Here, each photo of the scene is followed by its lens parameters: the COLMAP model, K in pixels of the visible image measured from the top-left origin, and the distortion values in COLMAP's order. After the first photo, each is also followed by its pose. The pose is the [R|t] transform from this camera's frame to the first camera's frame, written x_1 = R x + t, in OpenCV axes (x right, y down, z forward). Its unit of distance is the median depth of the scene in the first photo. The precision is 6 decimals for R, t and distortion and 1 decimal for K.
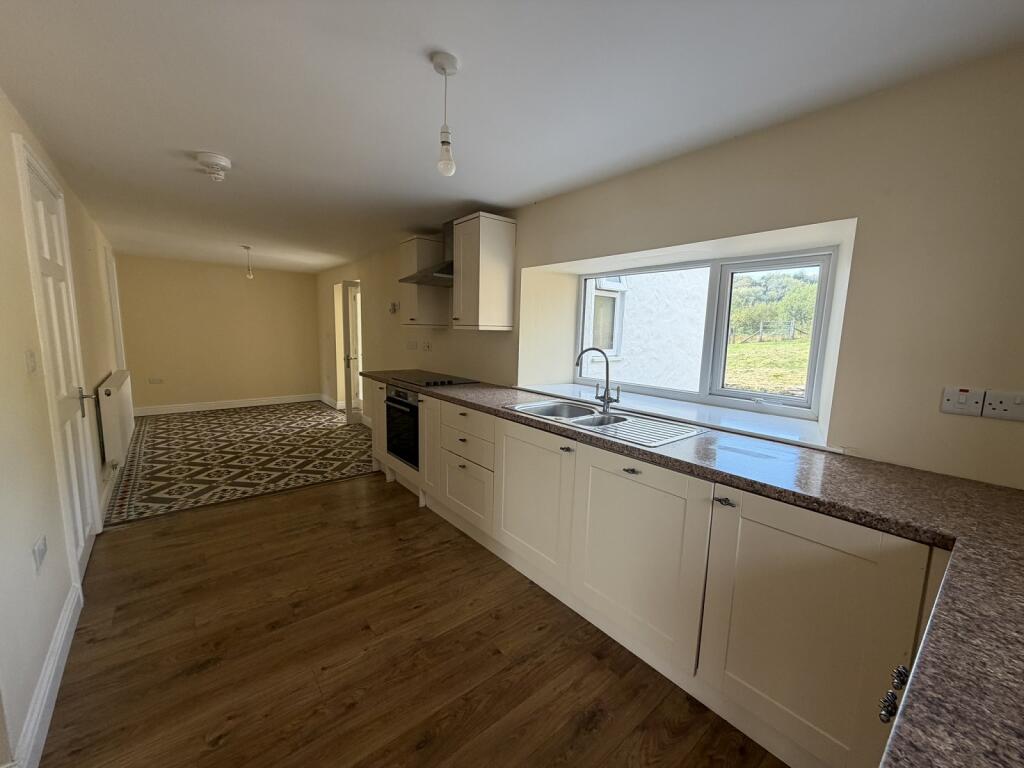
lens RADIAL K [[410.5, 0, 508.2], [0, 410.5, 384.1], [0, 0, 1]] dist [0.000579, 0.000106]
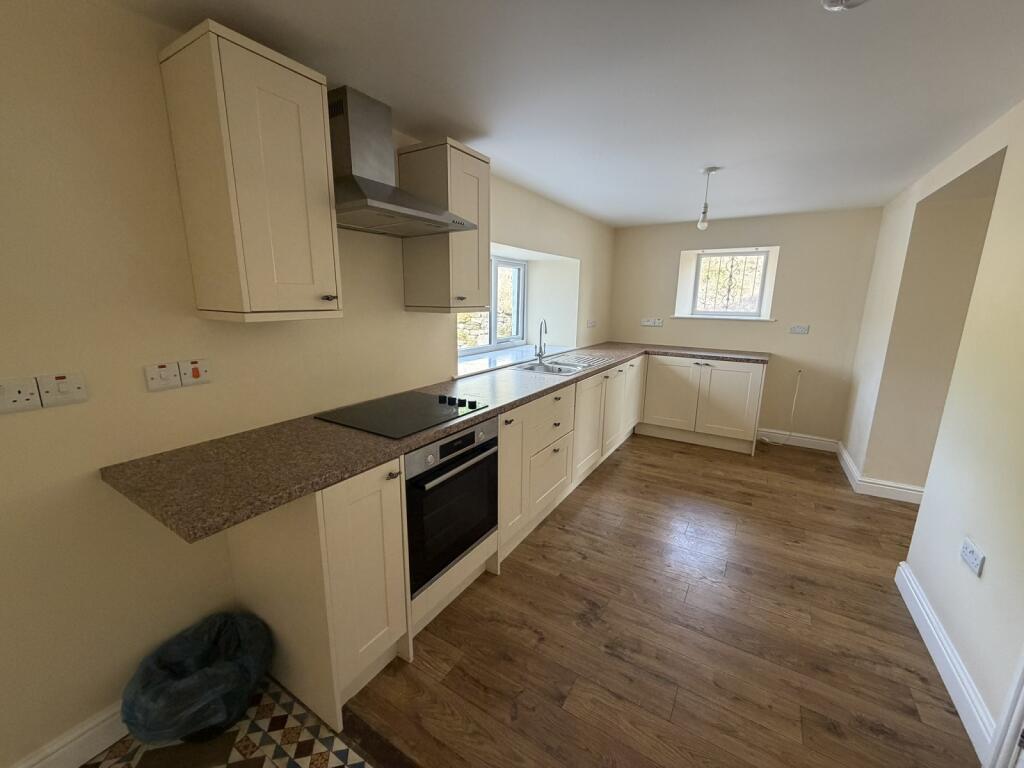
lens RADIAL K [[410.5, 0, 509.3], [0, 410.5, 385.3], [0, 0, 1]] dist [0.000579, 0.000106]
pose [[-0.321021, -0.227361, 0.919376, -1.051317], [0.104647, 0.956297, 0.273031, -0.258699], [-0.941273, 0.183858, -0.283199, 1.497283]]
